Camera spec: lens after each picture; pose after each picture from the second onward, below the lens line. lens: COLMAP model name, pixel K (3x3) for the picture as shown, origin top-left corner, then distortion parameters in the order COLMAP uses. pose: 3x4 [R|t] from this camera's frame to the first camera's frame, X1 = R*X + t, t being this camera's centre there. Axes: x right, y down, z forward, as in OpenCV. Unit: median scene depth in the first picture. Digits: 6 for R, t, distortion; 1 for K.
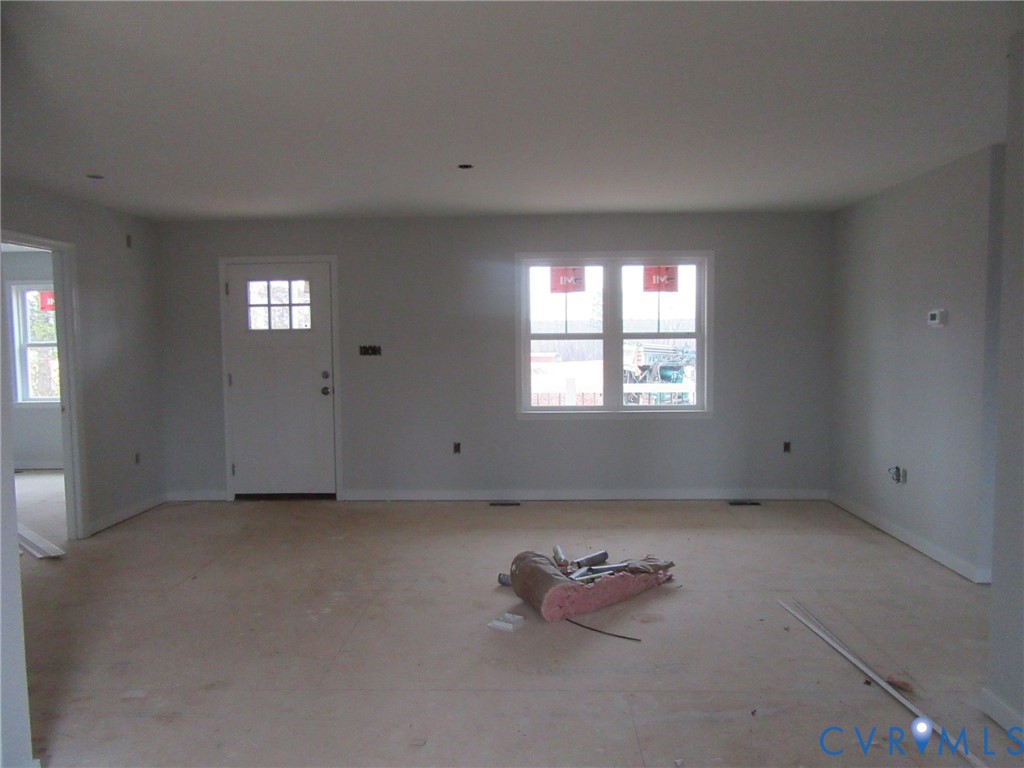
lens RADIAL K [[752.9, 0, 512.0], [0, 752.9, 384.0], [0, 0, 1]] dist [-0.010589, -0.001024]
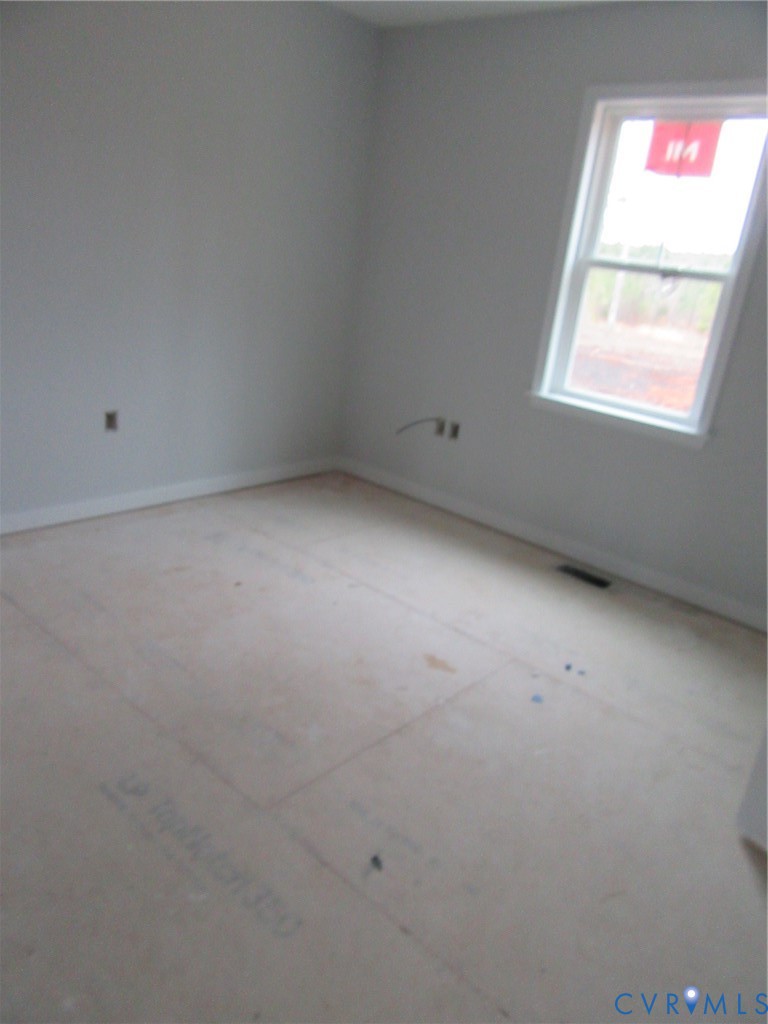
lens RADIAL K [[752.9, 0, 384.0], [0, 752.9, 512.0], [0, 0, 1]] dist [-0.010589, -0.001024]
pose [[0.770272, 0.304289, -0.560437, 0.270928], [-0.157332, 0.942330, 0.295398, -0.028951], [0.618003, -0.139362, 0.773725, 0.465719]]
